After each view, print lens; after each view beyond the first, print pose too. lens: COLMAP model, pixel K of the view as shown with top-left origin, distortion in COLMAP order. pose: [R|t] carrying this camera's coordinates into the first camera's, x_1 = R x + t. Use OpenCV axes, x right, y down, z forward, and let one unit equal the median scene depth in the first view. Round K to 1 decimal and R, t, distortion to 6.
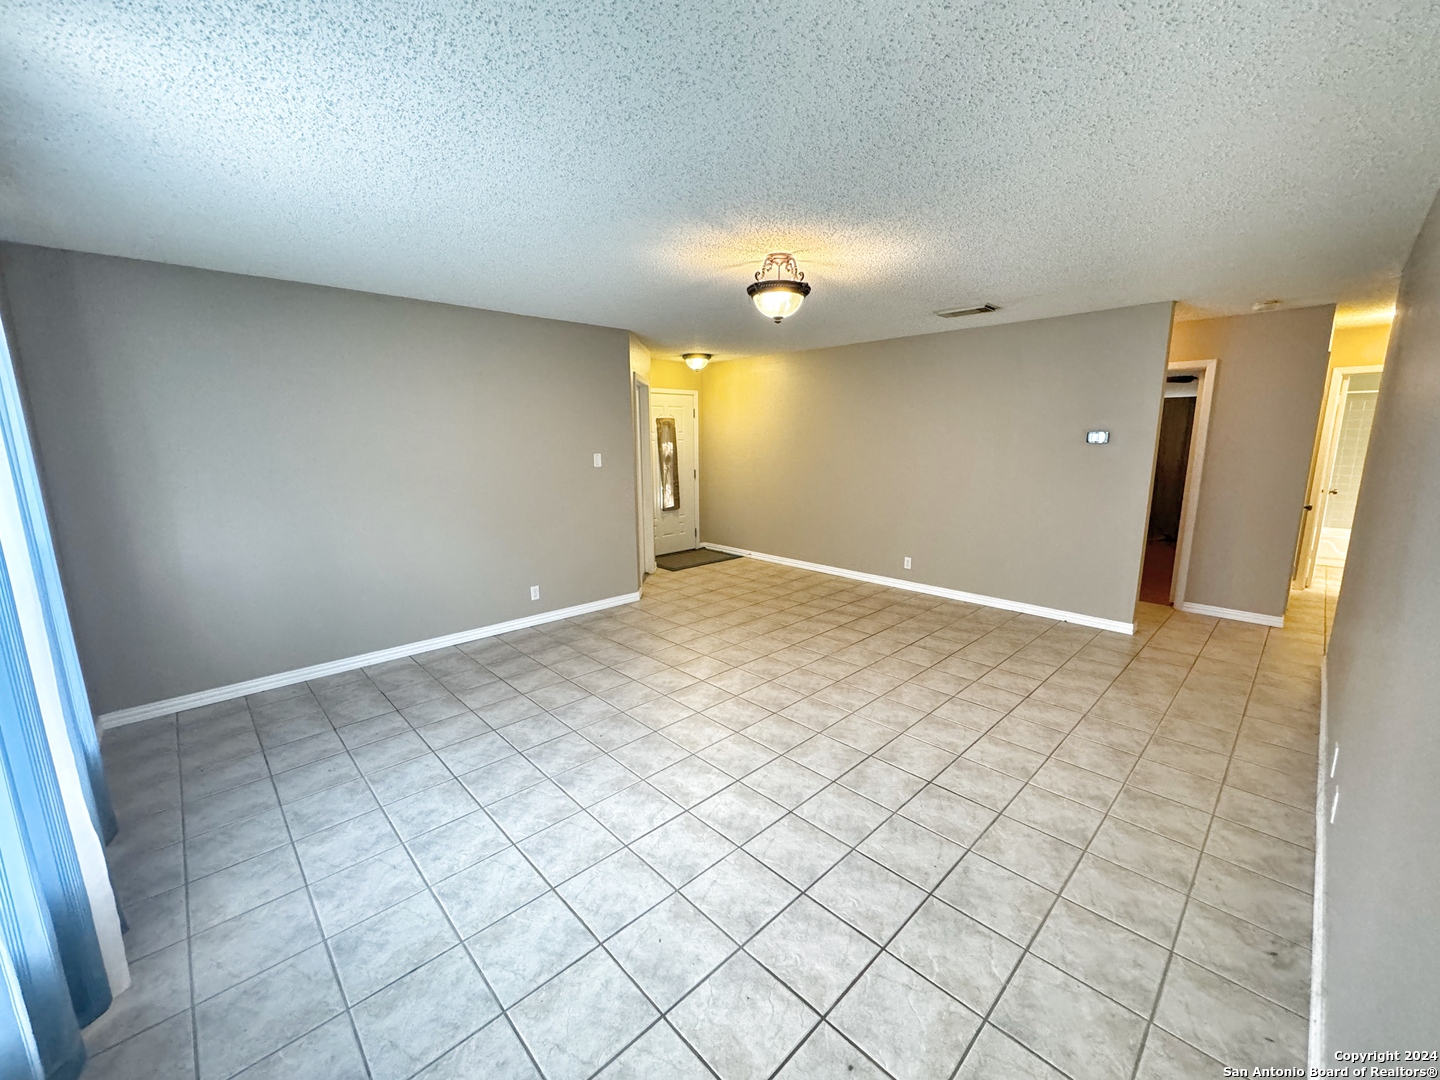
lens RADIAL K [[573.6, 0, 728.0], [0, 573.6, 538.1], [0, 0, 1]] dist [-0.000448, 0.000356]
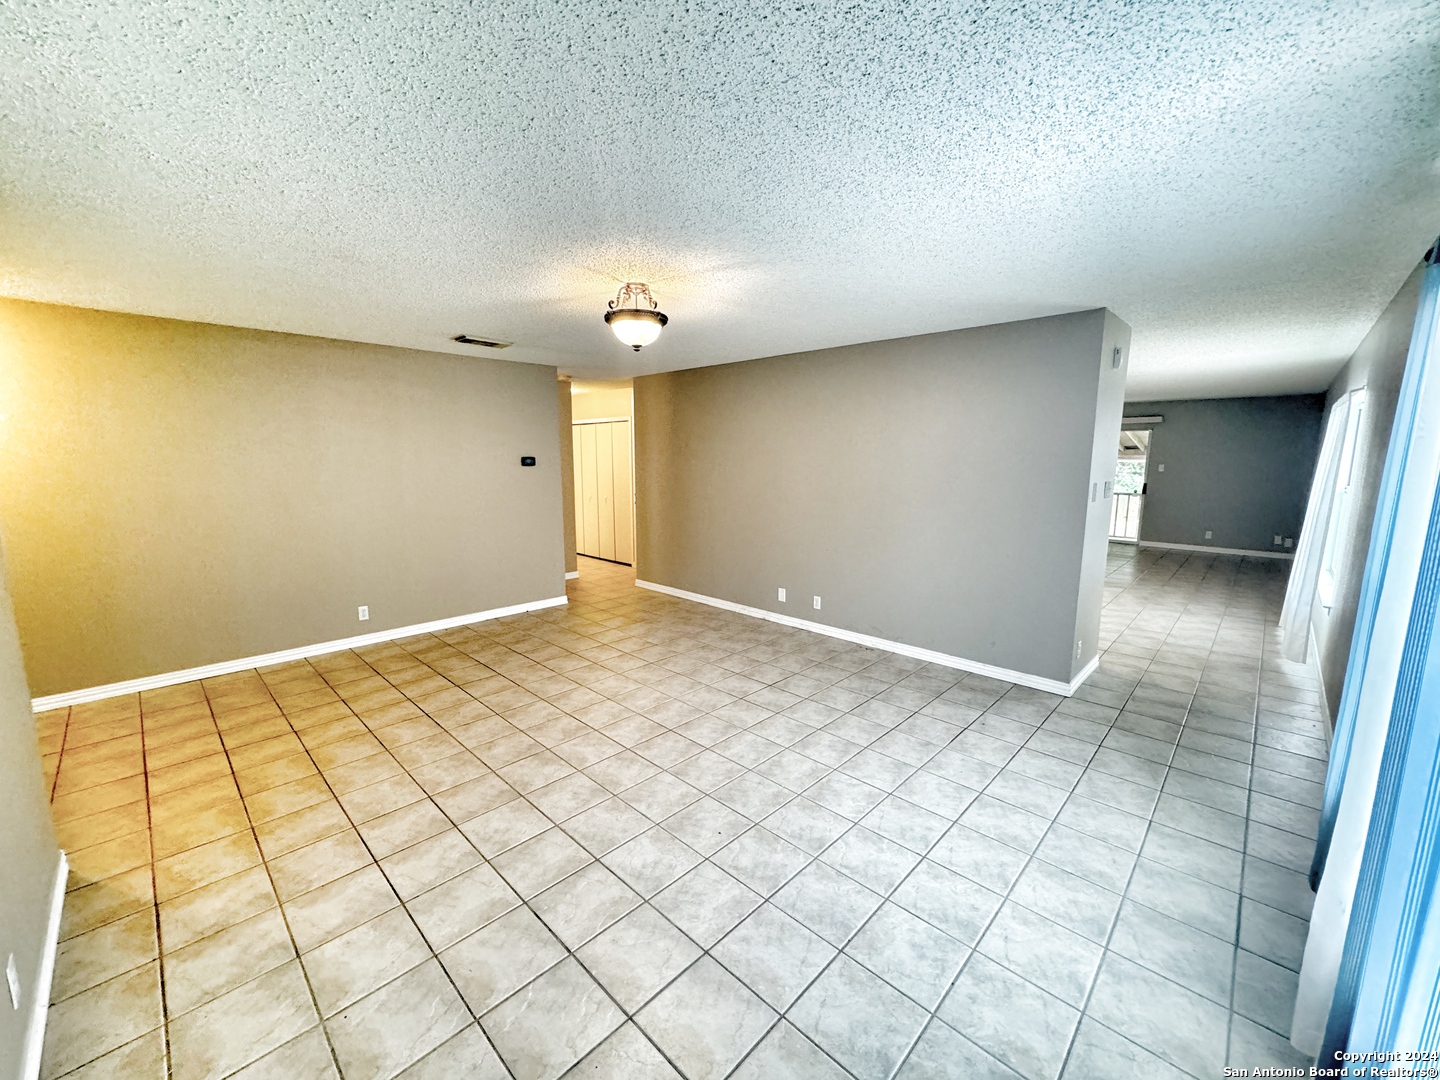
lens RADIAL K [[573.6, 0, 726.5], [0, 573.6, 547.1], [0, 0, 1]] dist [-0.000448, 0.000356]
pose [[-0.035515, -0.153364, 0.987531, -0.911157], [0.172592, 0.972366, 0.157216, -0.157583], [-0.984353, 0.176024, -0.008064, 0.893354]]
